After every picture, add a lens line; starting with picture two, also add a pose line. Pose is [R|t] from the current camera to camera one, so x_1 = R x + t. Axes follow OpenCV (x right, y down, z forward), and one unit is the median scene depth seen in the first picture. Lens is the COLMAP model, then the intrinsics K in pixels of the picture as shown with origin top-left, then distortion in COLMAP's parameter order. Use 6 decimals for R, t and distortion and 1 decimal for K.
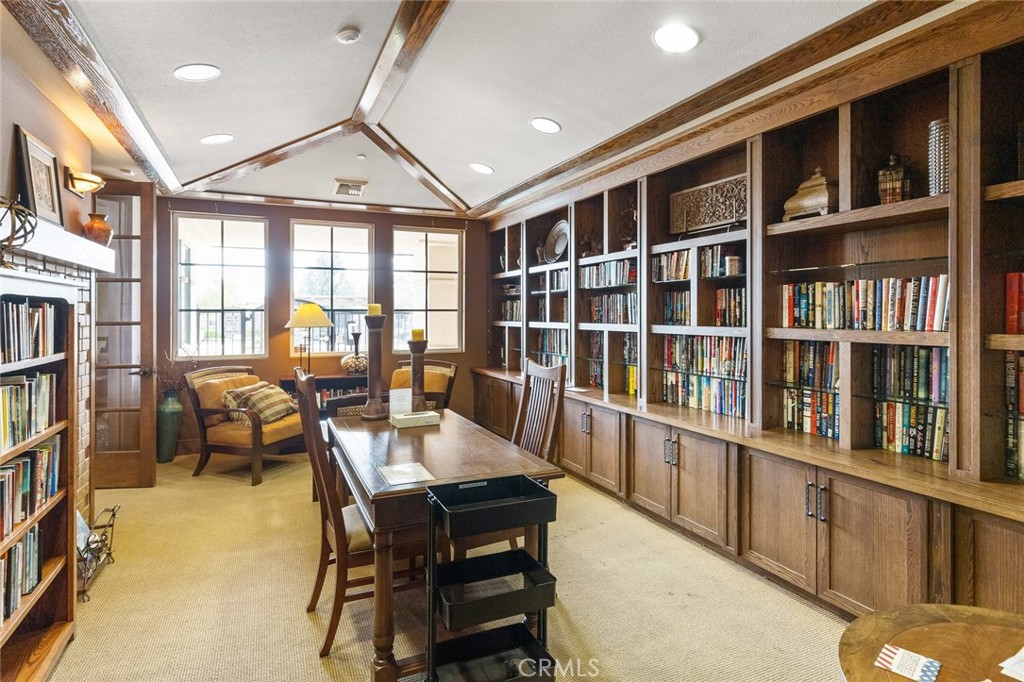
lens RADIAL K [[544.2, 0, 500.7], [0, 544.2, 326.9], [0, 0, 1]] dist [-0.003784, -0.000989]
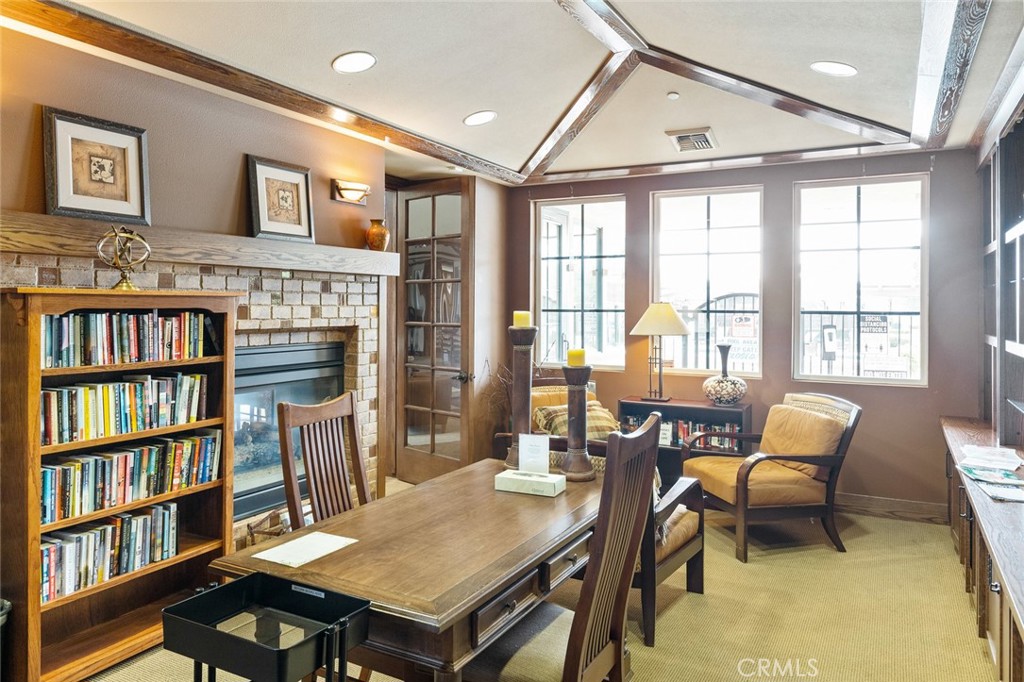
lens RADIAL K [[714.7, 0, 499.5], [0, 714.7, 302.6], [0, 0, 1]] dist [0.006457, -0.000071]
pose [[0.608401, 0.003934, -0.793620, 0.417202], [-0.025491, 0.999569, -0.014587, -0.032776], [0.793220, 0.029104, 0.608239, 0.329262]]
